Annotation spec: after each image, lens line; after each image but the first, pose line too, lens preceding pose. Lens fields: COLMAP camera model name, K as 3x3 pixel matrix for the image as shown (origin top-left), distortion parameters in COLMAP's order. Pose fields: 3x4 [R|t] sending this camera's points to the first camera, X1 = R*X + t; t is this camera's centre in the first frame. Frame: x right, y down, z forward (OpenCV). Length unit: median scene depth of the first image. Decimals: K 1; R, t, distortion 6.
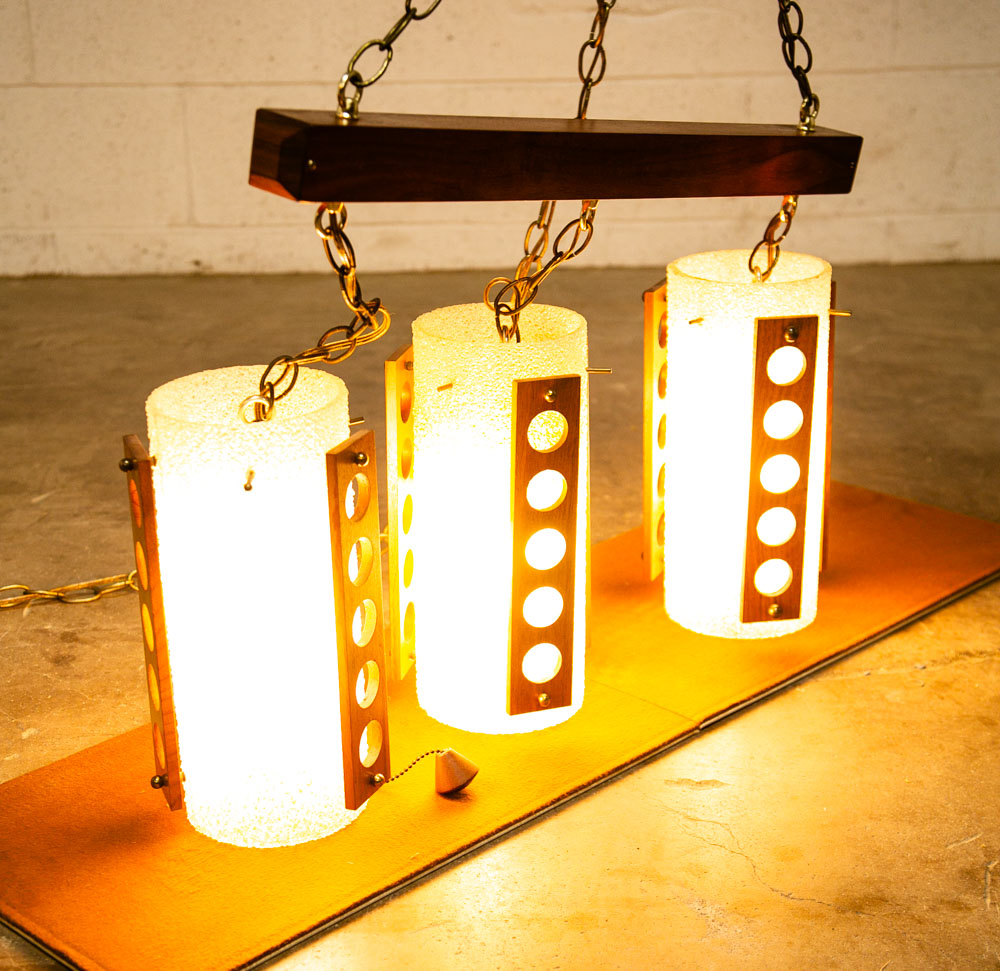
lens RADIAL K [[1877.5, 0, 483.3], [0, 1877.5, 481.6], [0, 0, 1]] dist [0.103875, 0.016452]
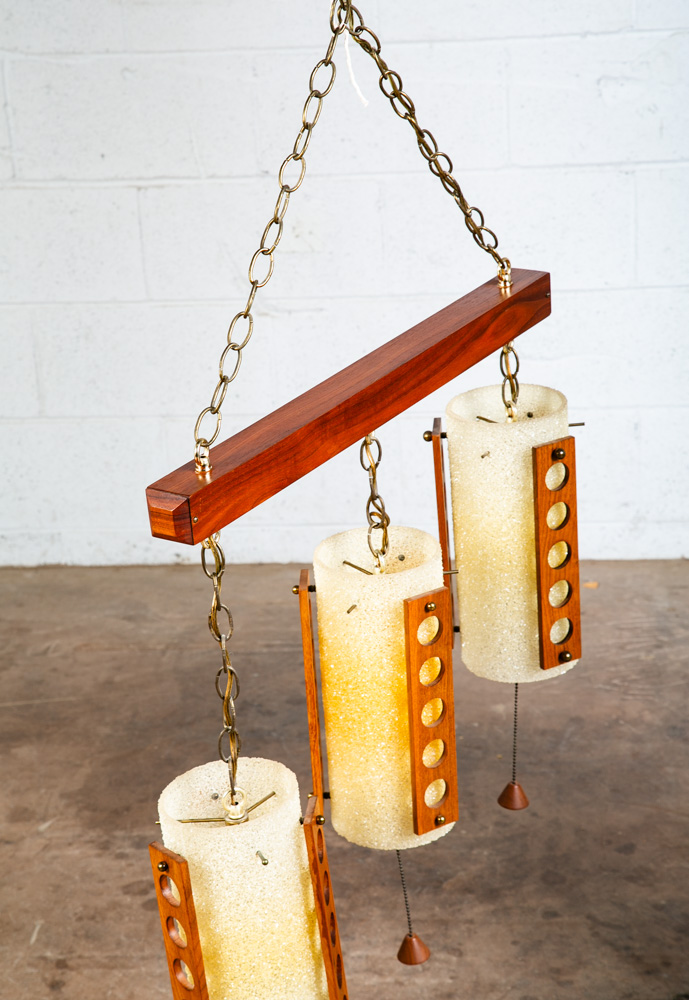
lens RADIAL K [[2120.6, 0, 344.5], [0, 2120.6, 500.0], [0, 0, 1]] dist [0.321480, -0.070618]
pose [[0.995461, -0.002883, -0.095130, 0.101098], [0.001898, 0.999944, -0.010439, -0.168238], [0.095154, 0.010211, 0.995410, -0.411297]]
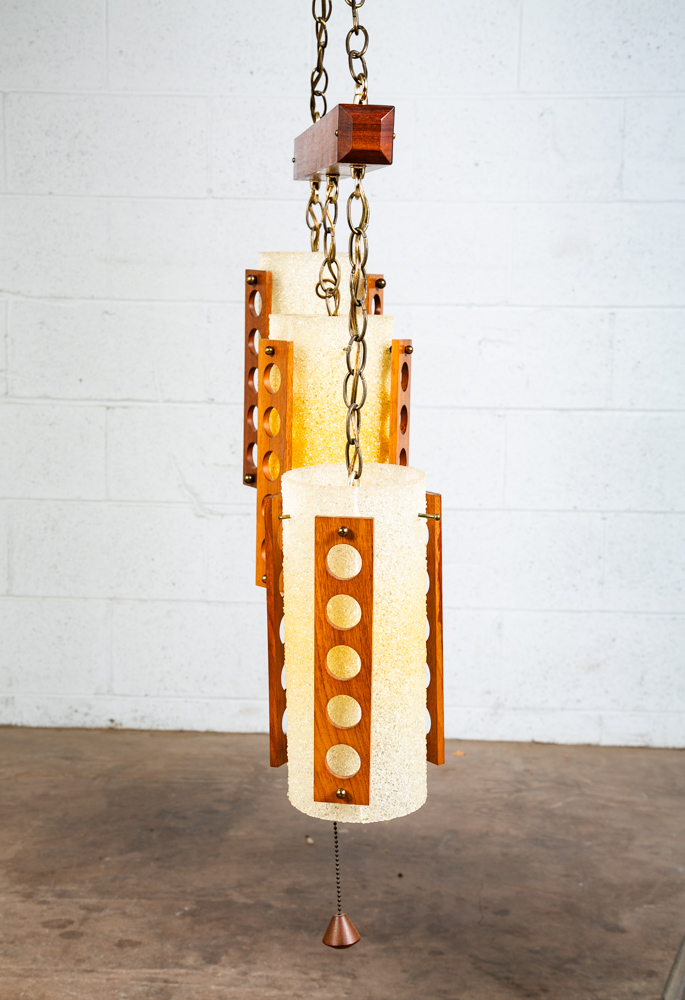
lens RADIAL K [[1544.8, 0, 331.1], [0, 1544.8, 542.9], [0, 0, 1]] dist [0.179044, 0.075377]
pose [[0.998293, 0.042683, -0.039854, 0.066639], [-0.050620, 0.972778, -0.226142, 0.012770], [0.029117, 0.227774, 0.973279, -0.205558]]
